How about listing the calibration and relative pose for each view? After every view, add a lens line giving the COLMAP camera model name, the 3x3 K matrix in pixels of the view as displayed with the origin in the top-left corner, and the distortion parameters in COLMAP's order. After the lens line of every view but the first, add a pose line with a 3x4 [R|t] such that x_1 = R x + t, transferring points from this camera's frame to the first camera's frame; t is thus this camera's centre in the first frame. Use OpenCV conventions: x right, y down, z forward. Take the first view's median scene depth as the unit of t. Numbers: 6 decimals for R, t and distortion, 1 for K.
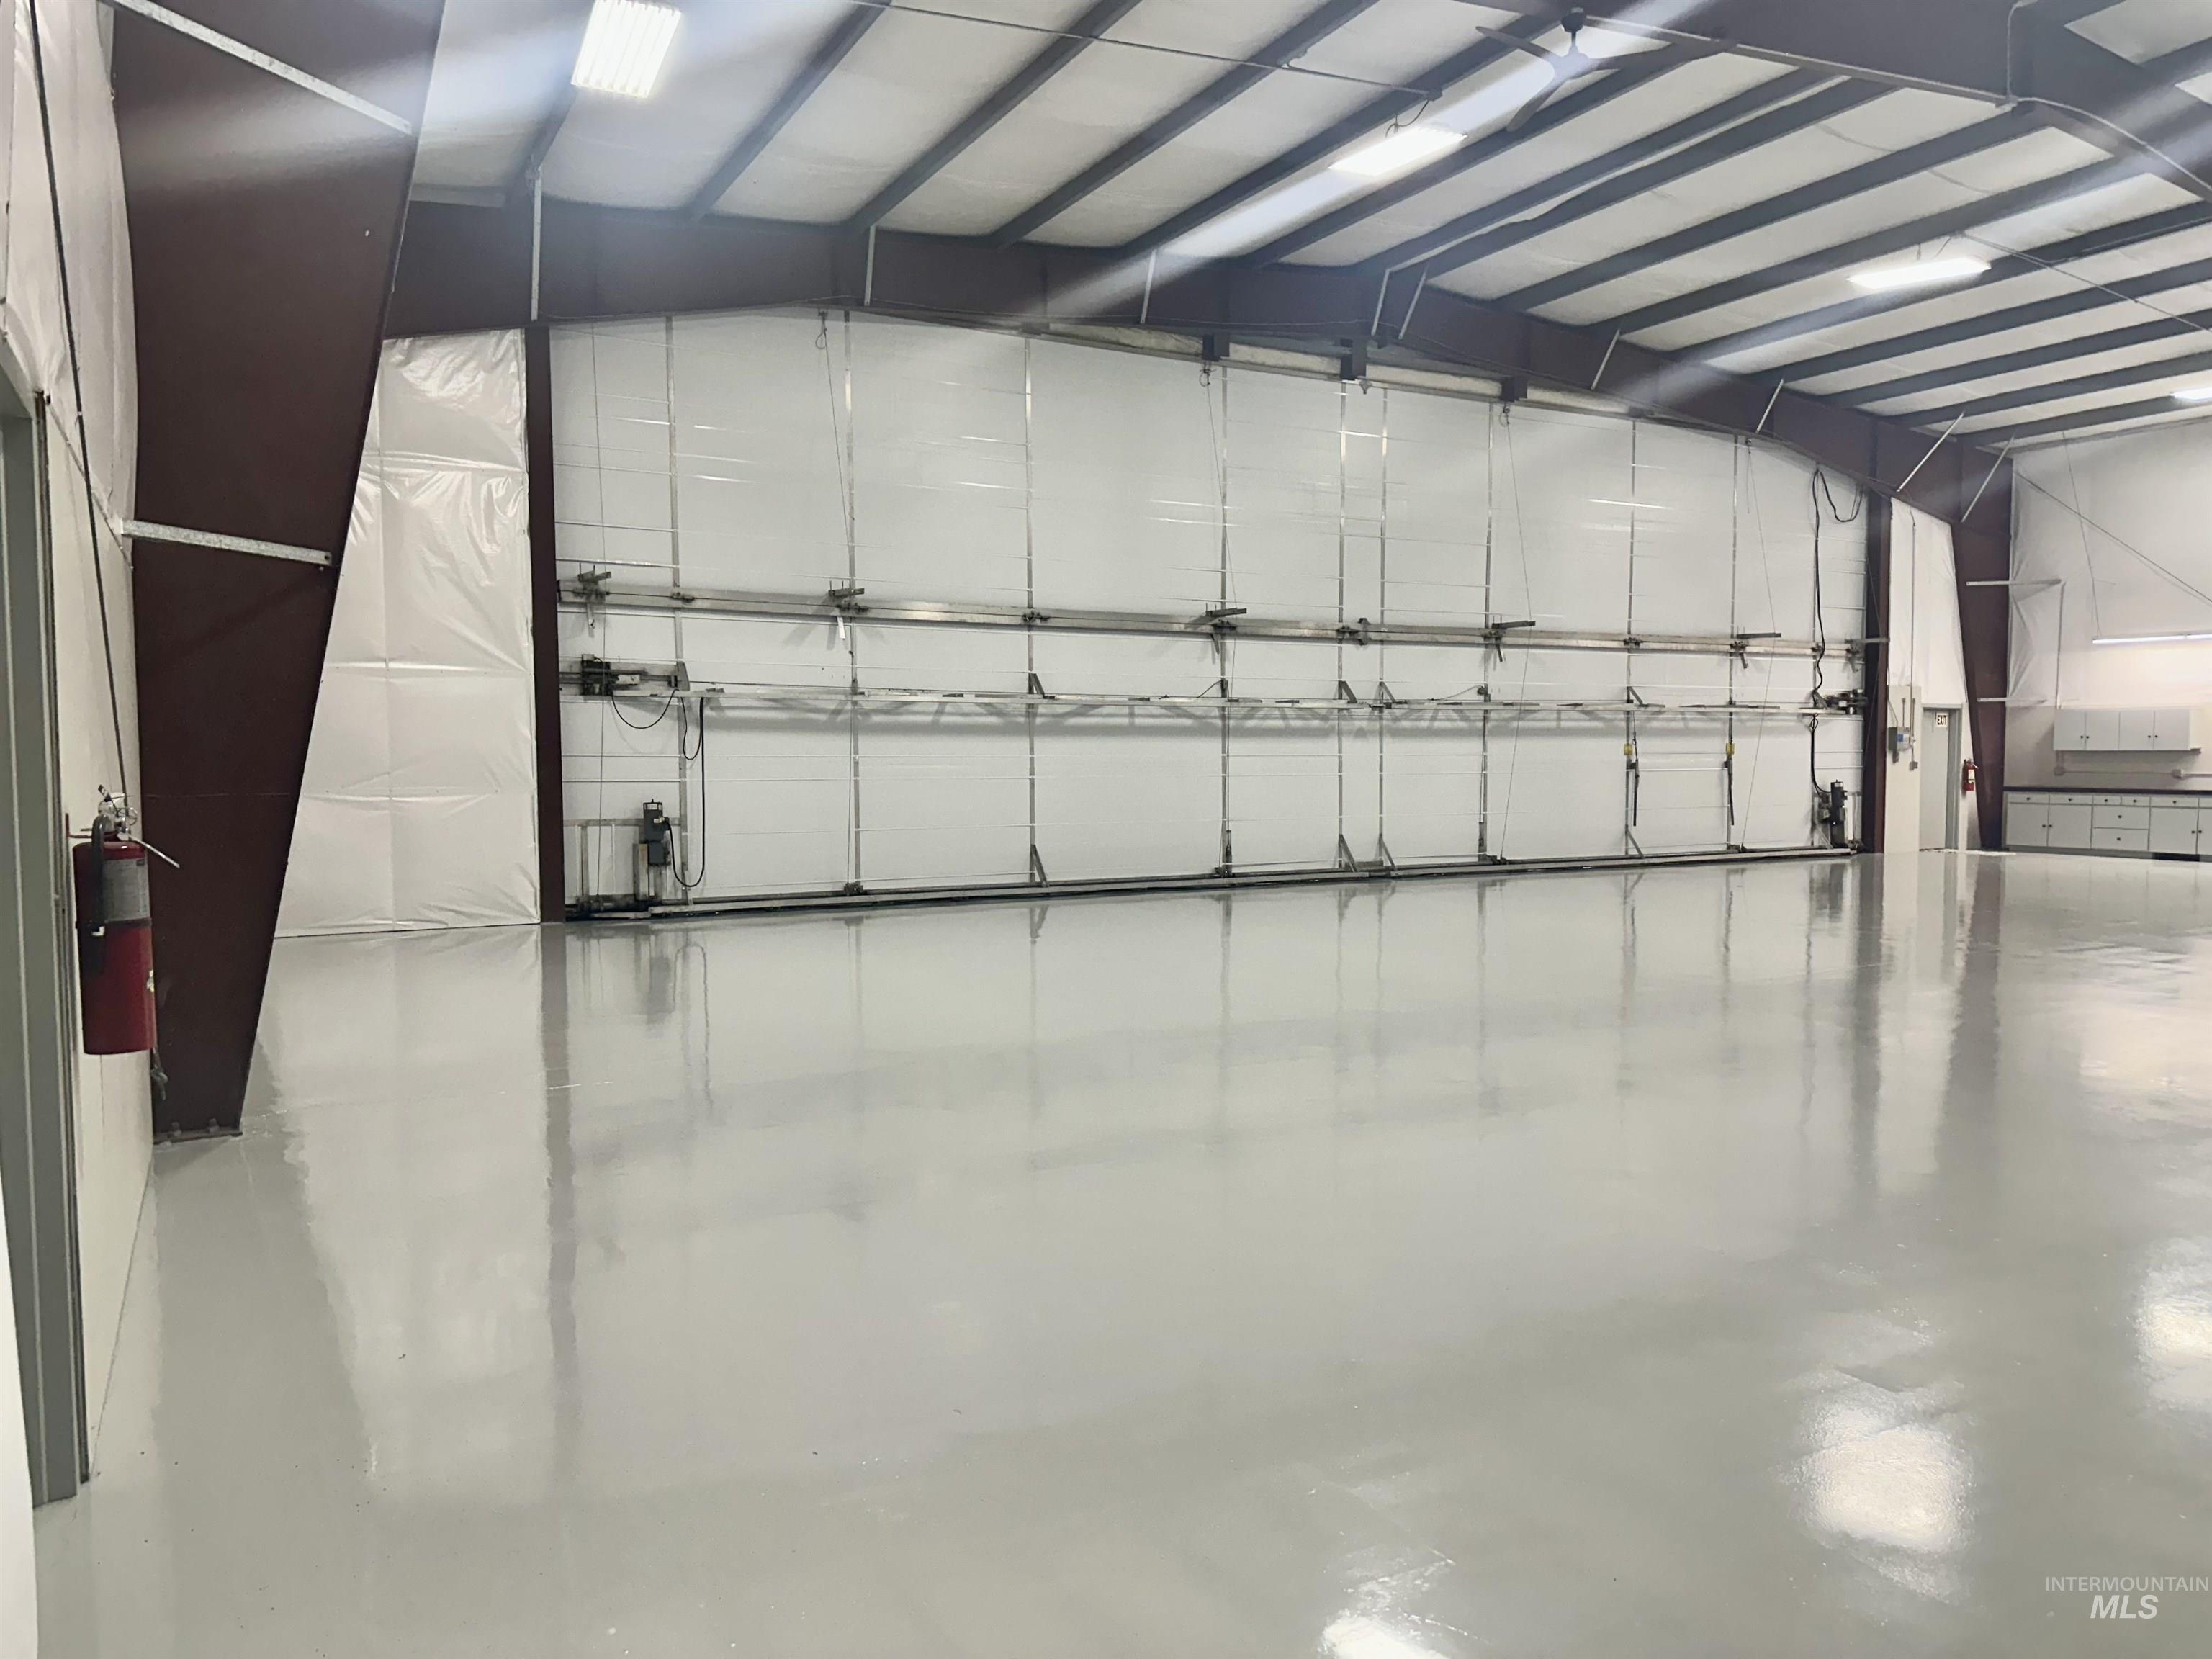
lens RADIAL K [[1528.3, 0, 1106.0], [0, 1528.3, 829.5], [0, 0, 1]] dist [0.107252, -0.185954]
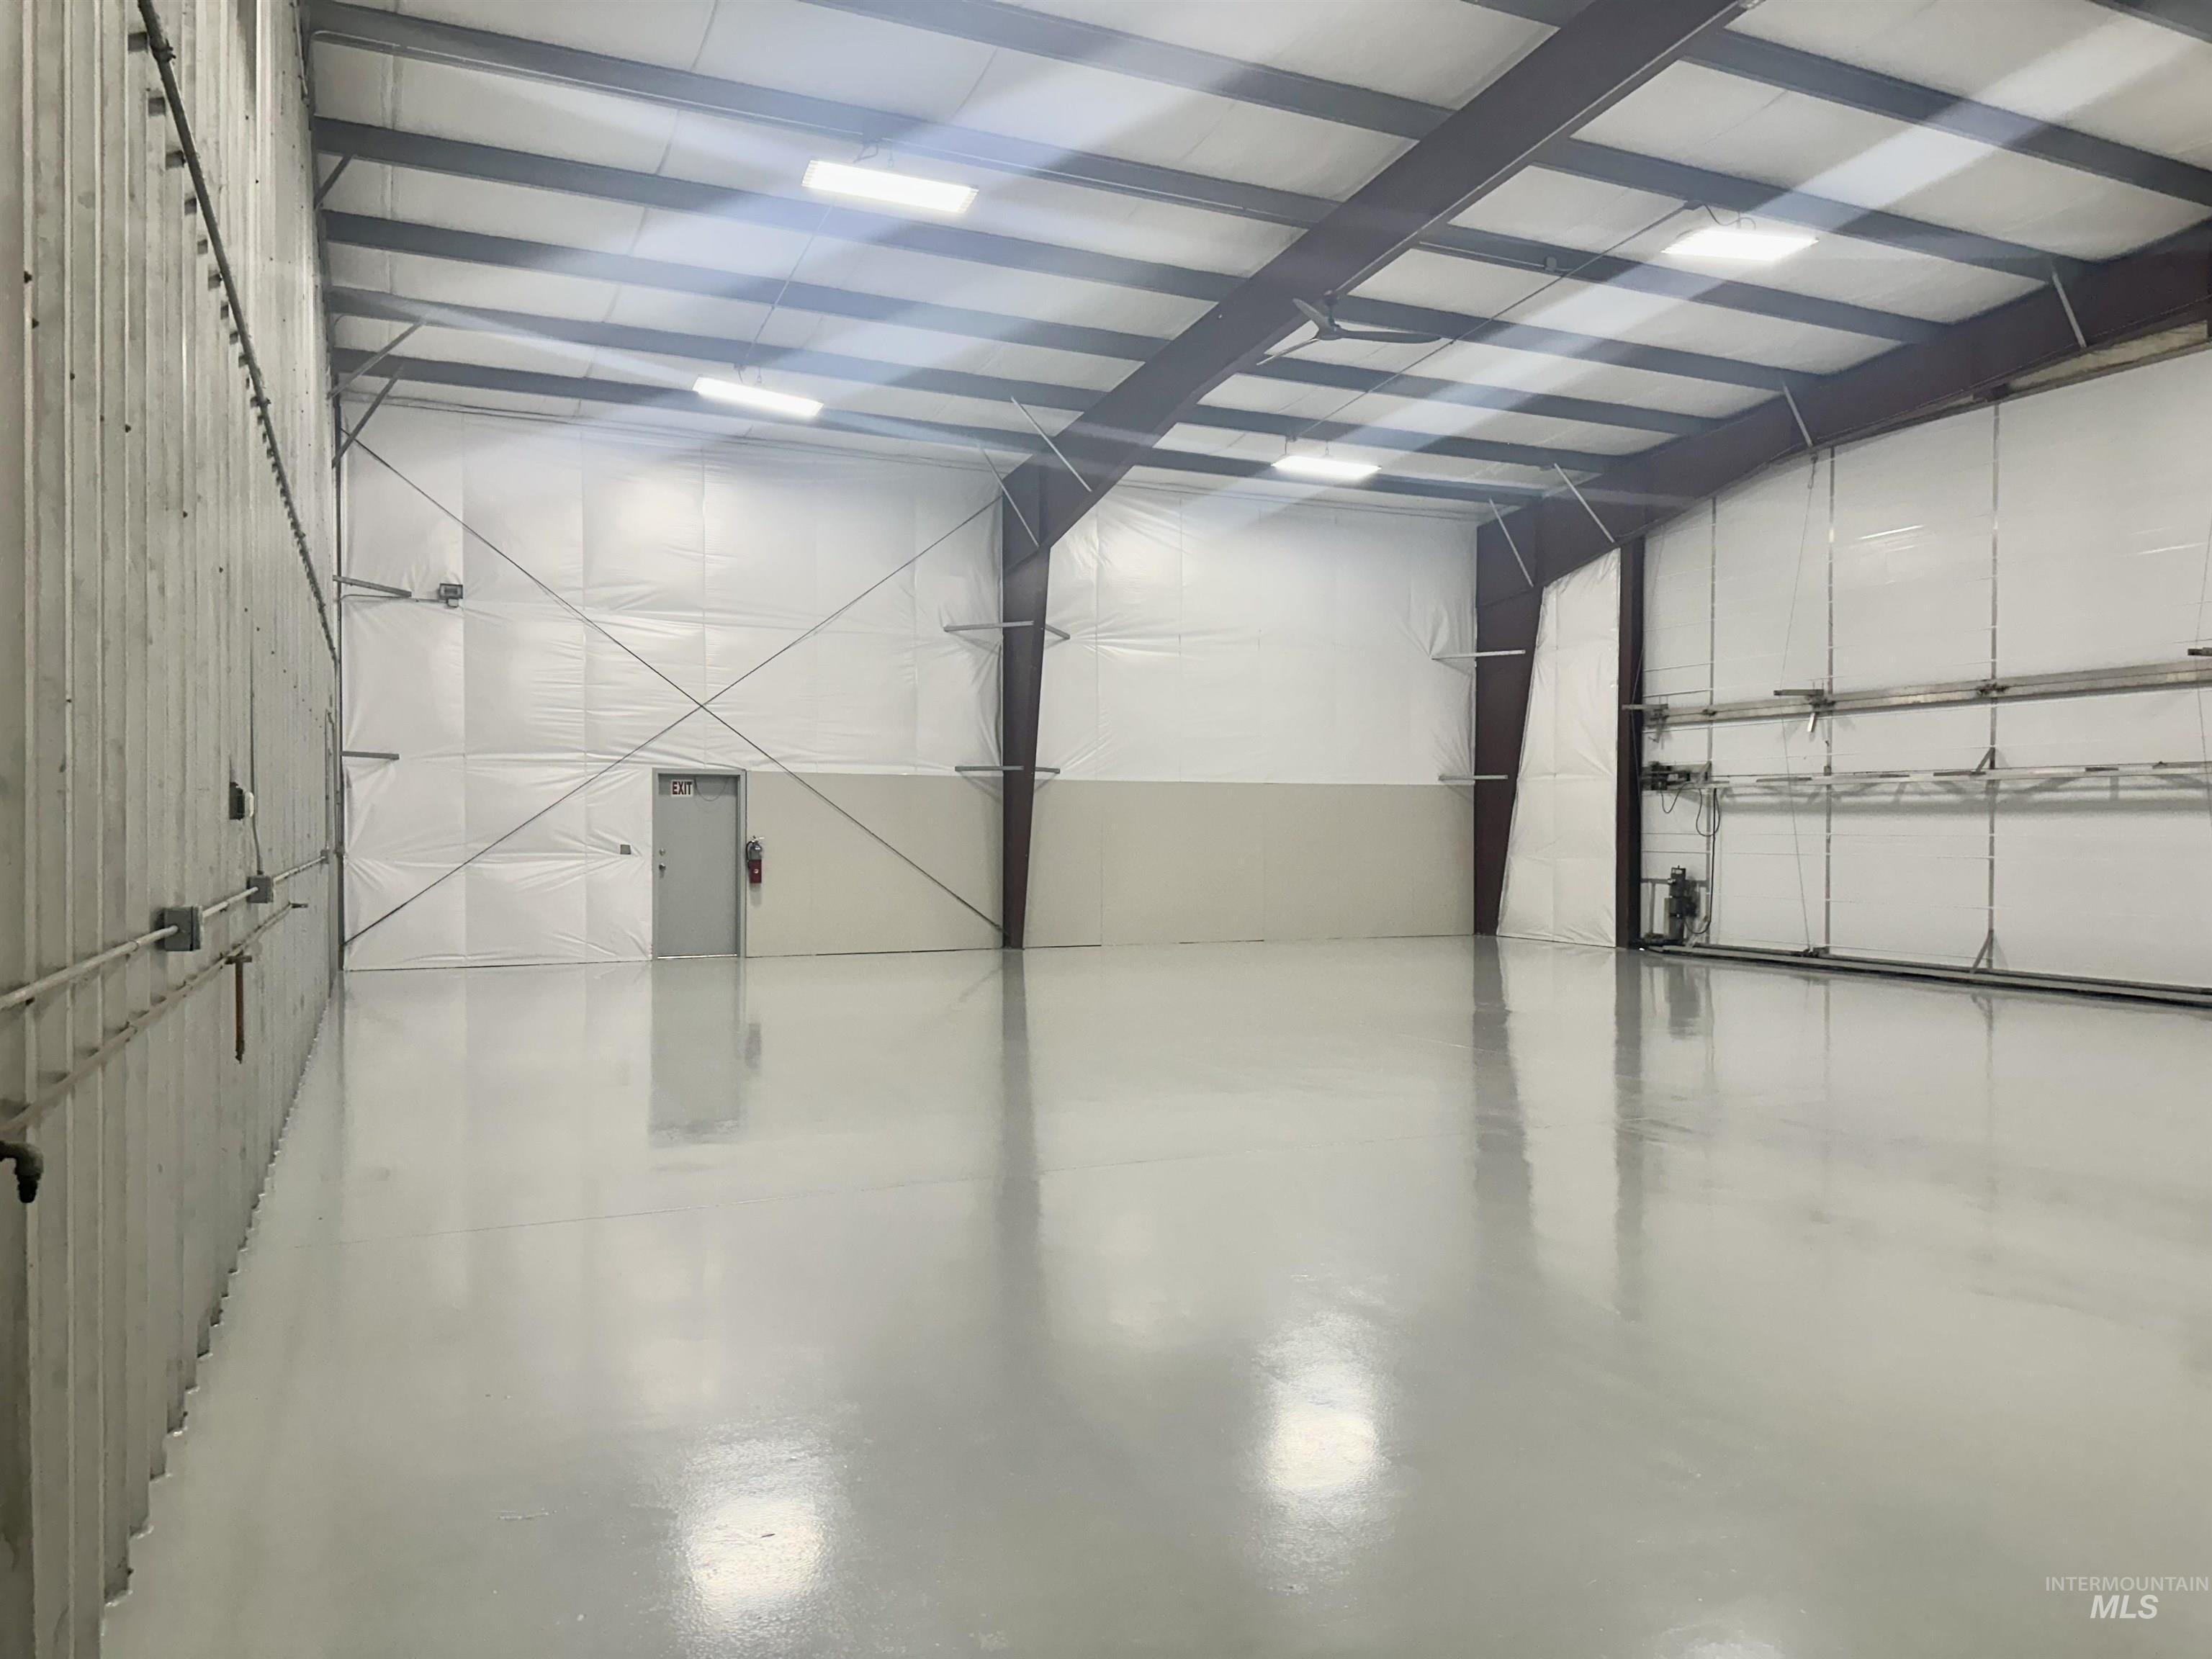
lens RADIAL K [[1555.6, 0, 1106.0], [0, 1555.6, 829.5], [0, 0, 1]] dist [0.120931, -0.172824]
pose [[-0.089339, 0.001207, -0.996001, 1.037965], [-0.052455, 0.998606, 0.005915, -0.030270], [0.994619, 0.052774, -0.089151, 0.577039]]
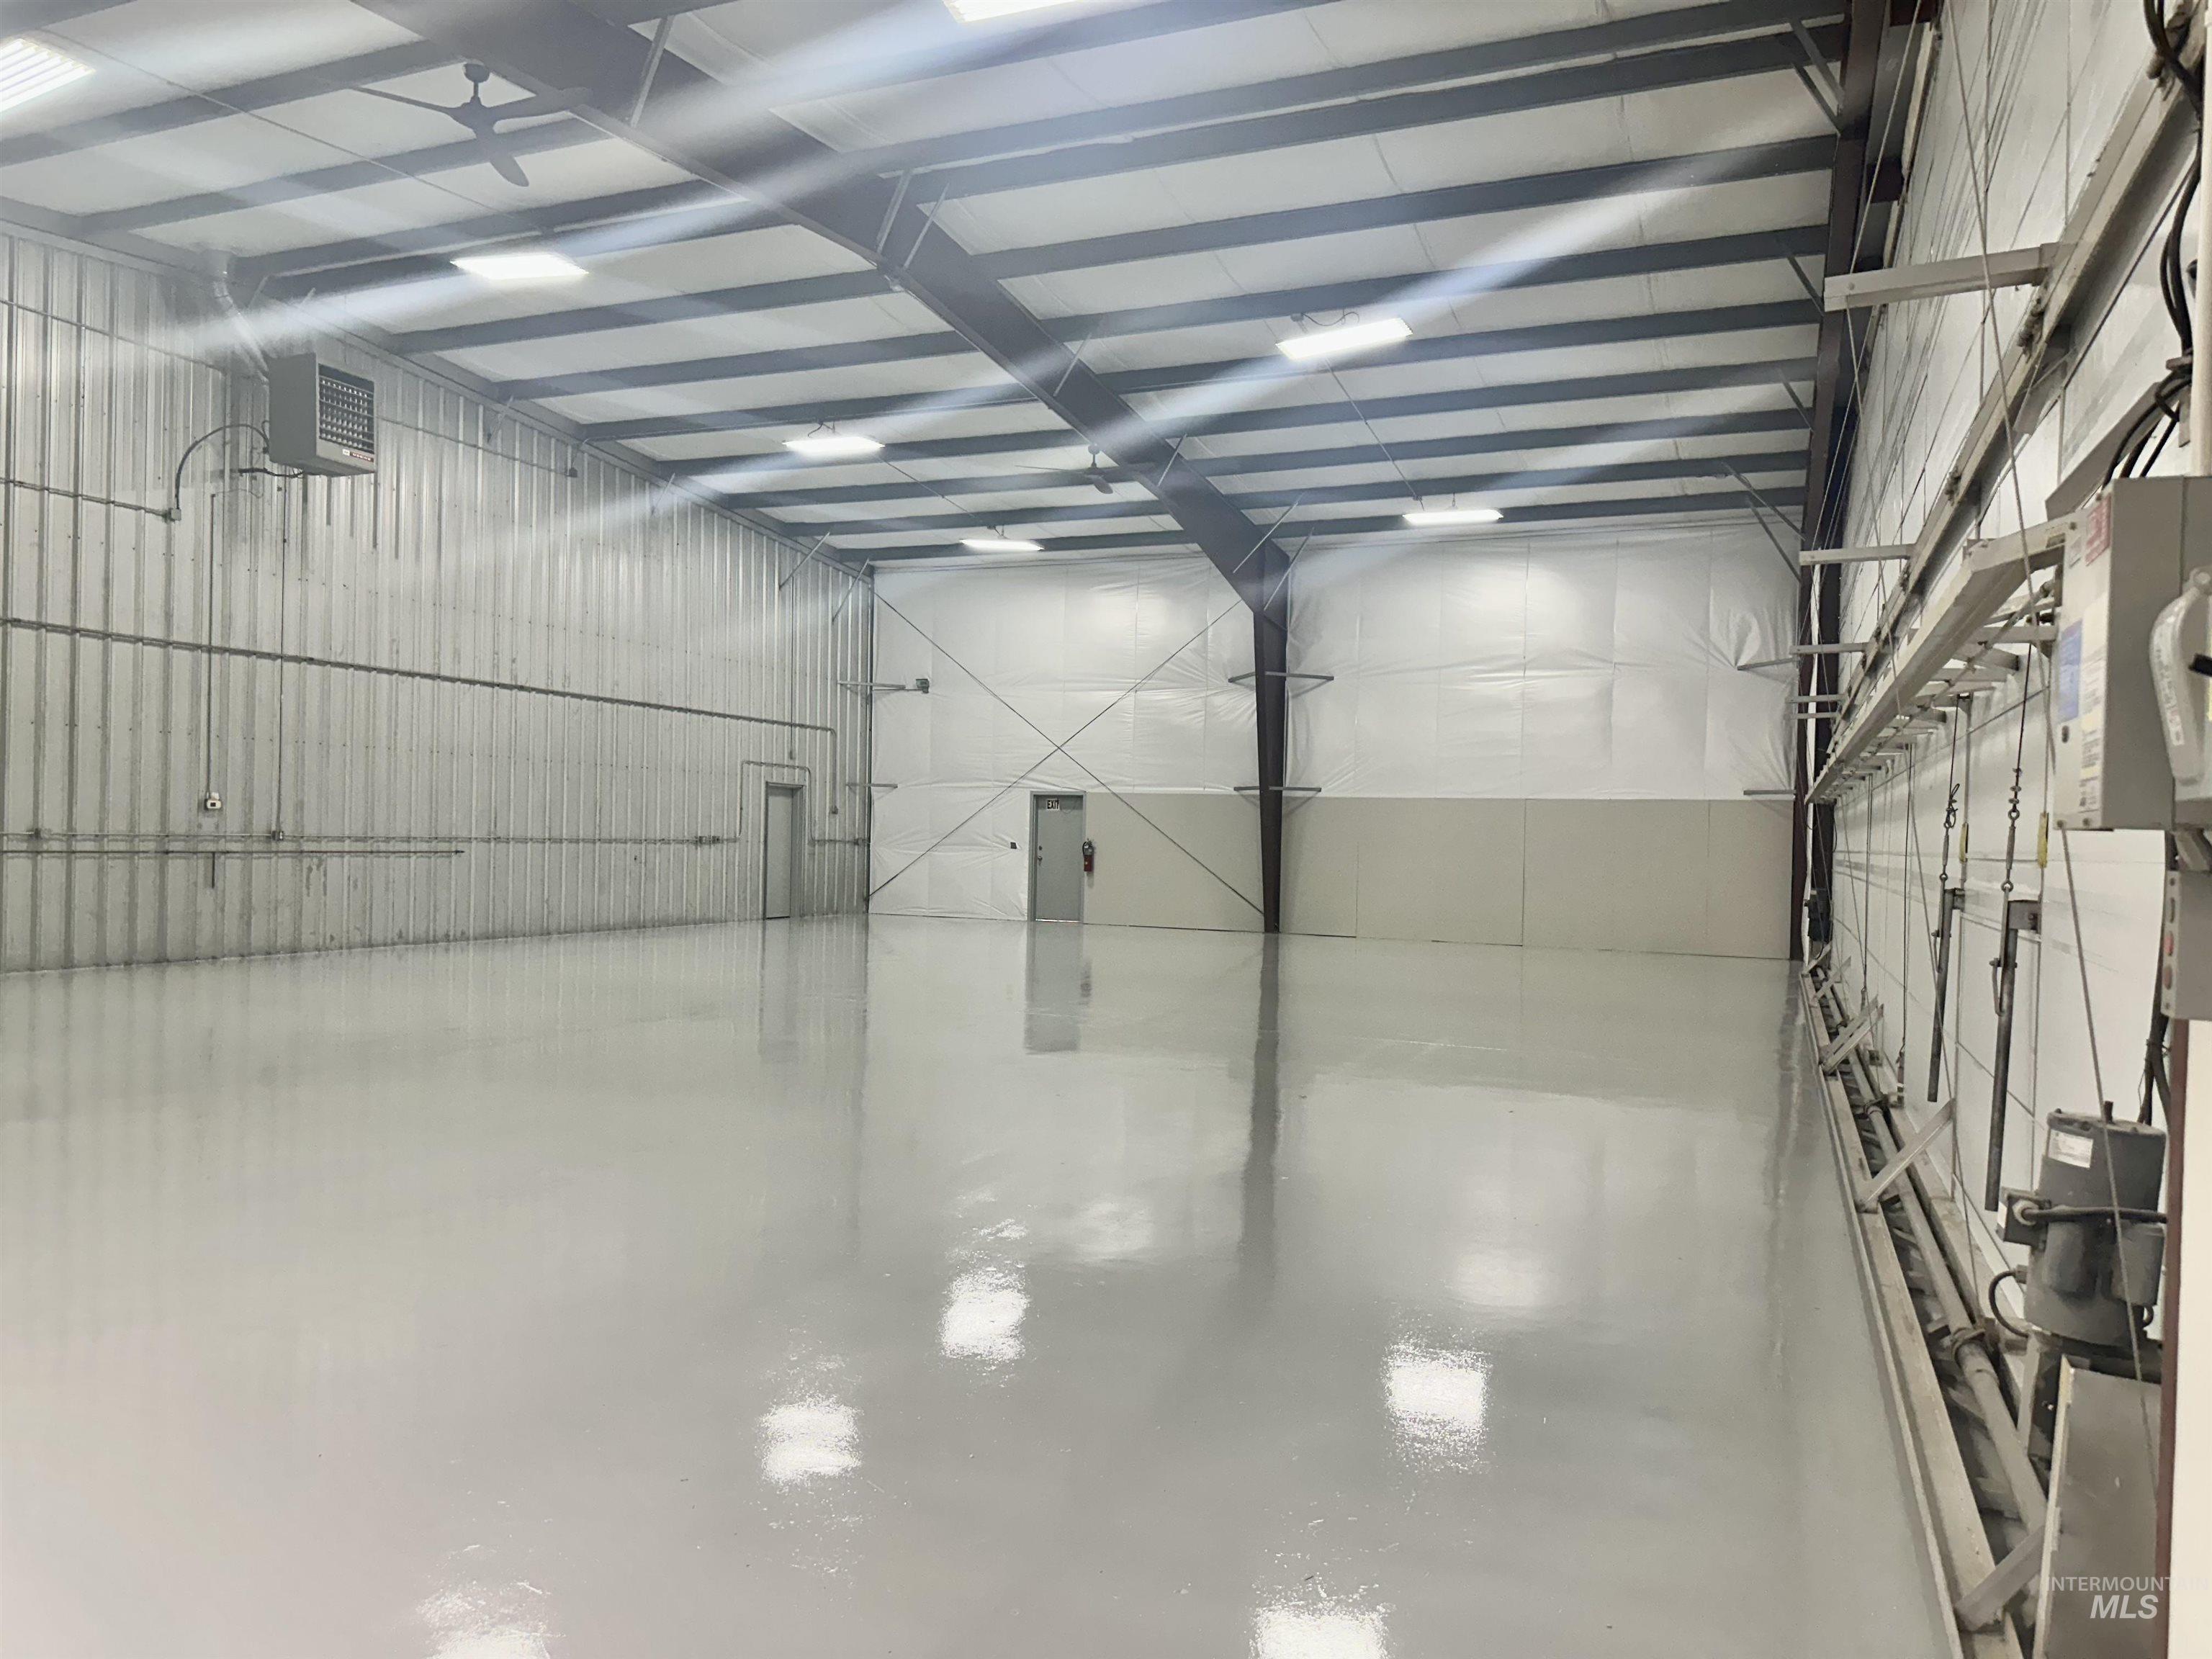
lens RADIAL K [[1555.6, 0, 1106.0], [0, 1555.6, 829.5], [0, 0, 1]] dist [0.120931, -0.172824]
pose [[-0.797775, -0.022449, -0.602537, 0.875778], [-0.052169, 0.998129, 0.031886, -0.067642], [0.600694, 0.056871, -0.797454, 1.546297]]
